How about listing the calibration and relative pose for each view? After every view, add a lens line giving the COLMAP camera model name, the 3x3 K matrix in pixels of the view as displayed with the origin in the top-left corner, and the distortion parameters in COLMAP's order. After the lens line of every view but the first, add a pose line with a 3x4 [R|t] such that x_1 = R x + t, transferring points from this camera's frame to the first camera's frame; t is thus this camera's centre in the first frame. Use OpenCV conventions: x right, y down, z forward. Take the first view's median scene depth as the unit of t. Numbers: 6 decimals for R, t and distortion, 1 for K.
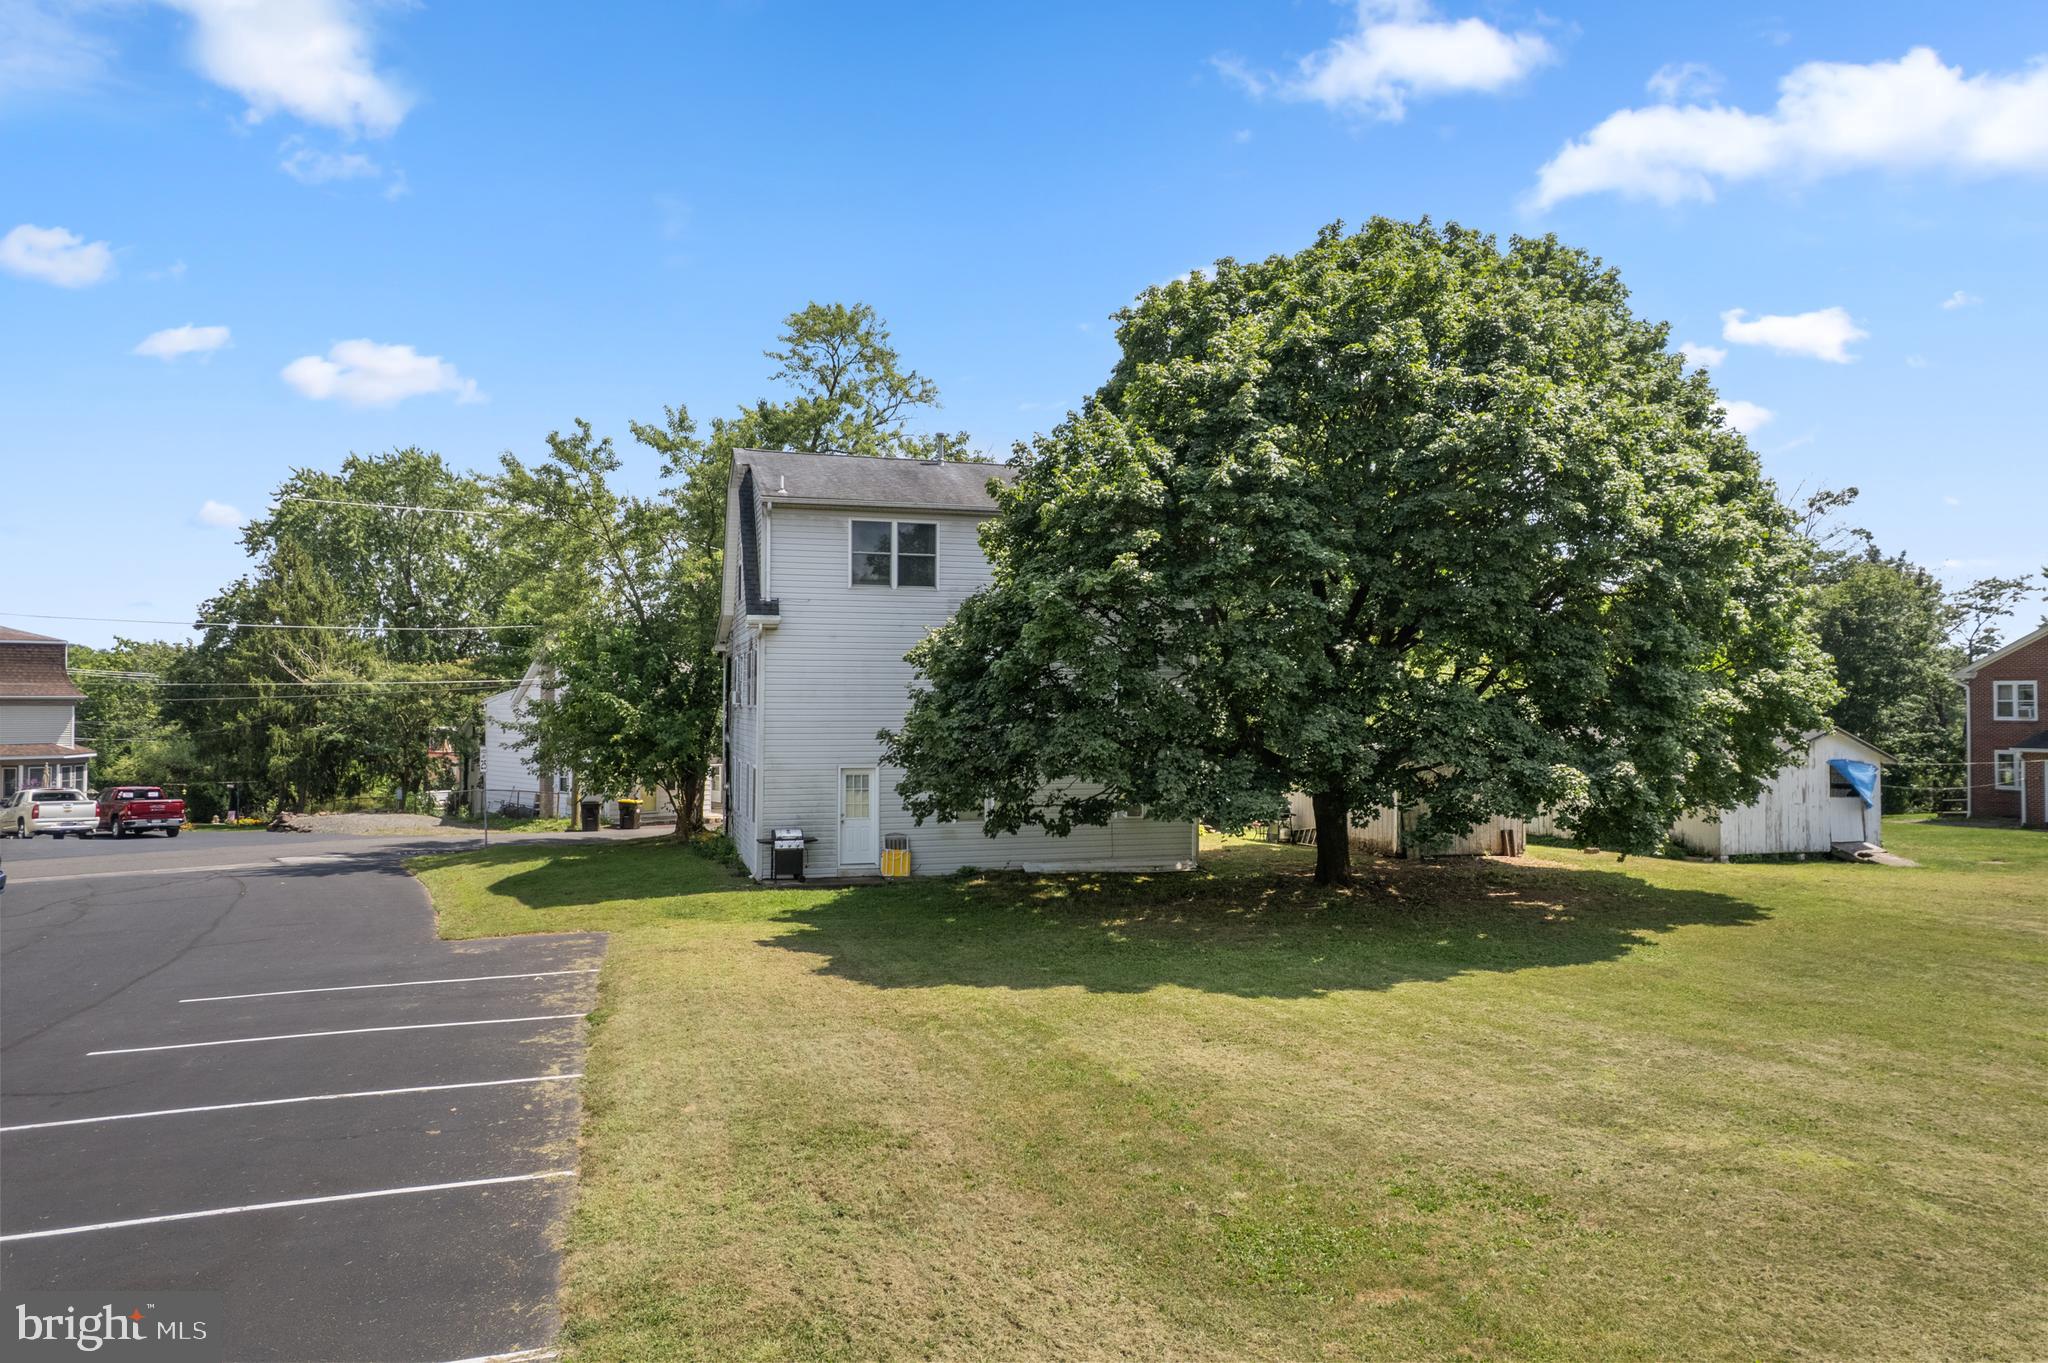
lens RADIAL K [[1290.6, 0, 1024.0], [0, 1290.6, 681.5], [0, 0, 1]] dist [0.033162, 0.001611]
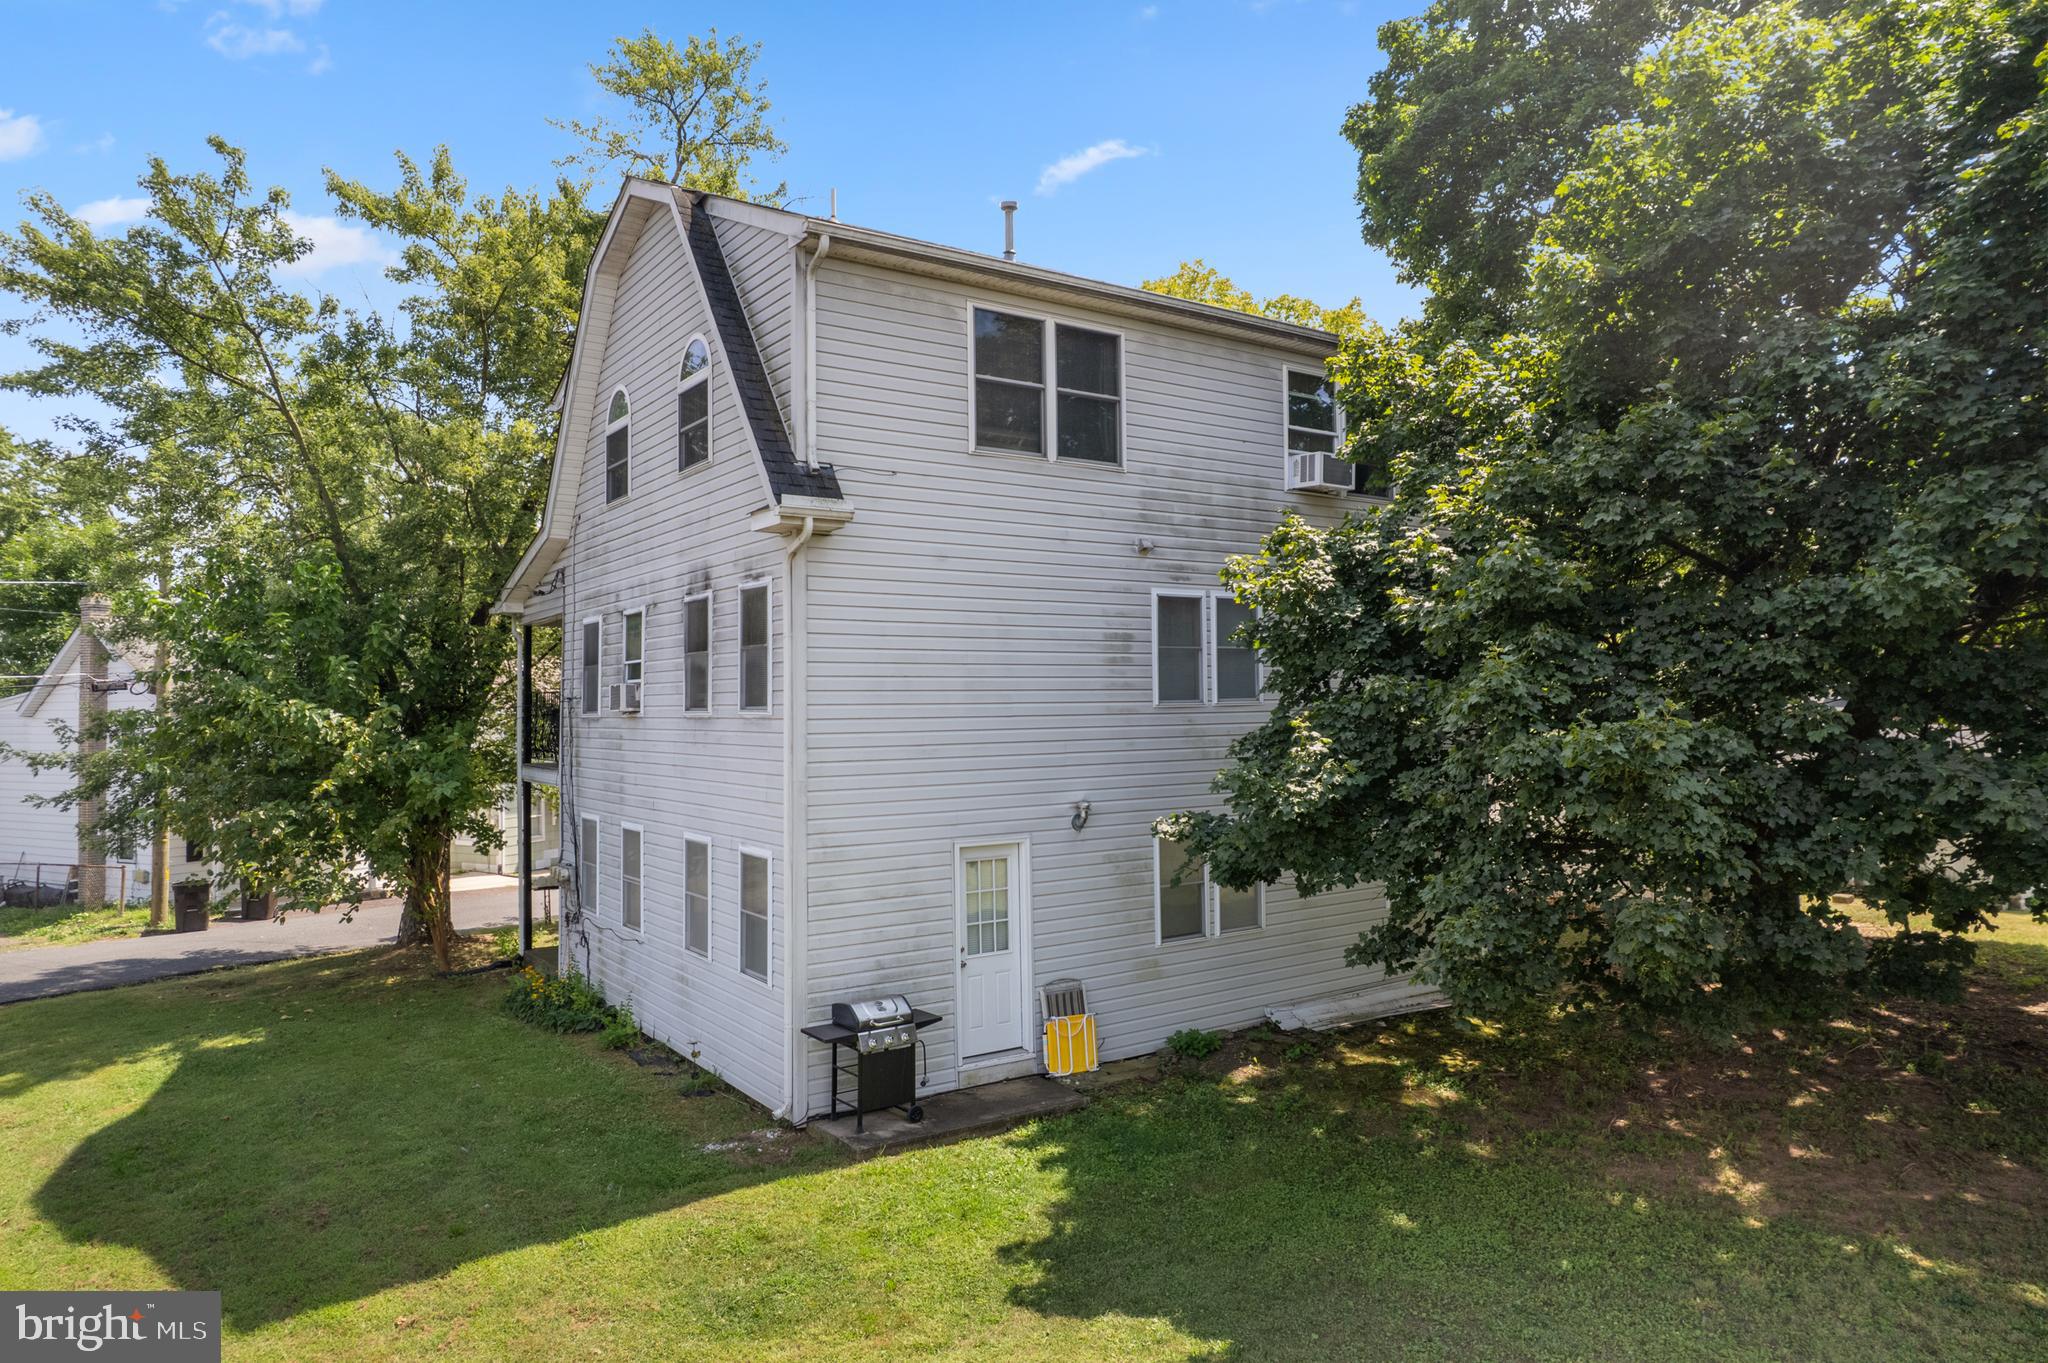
lens RADIAL K [[1290.6, 0, 1024.0], [0, 1290.6, 681.5], [0, 0, 1]] dist [0.033162, 0.001611]
pose [[0.957492, -0.005206, 0.288413, -0.195702], [0.006468, 0.999973, -0.003423, 0.008192], [-0.288388, 0.005143, 0.957500, 0.435230]]
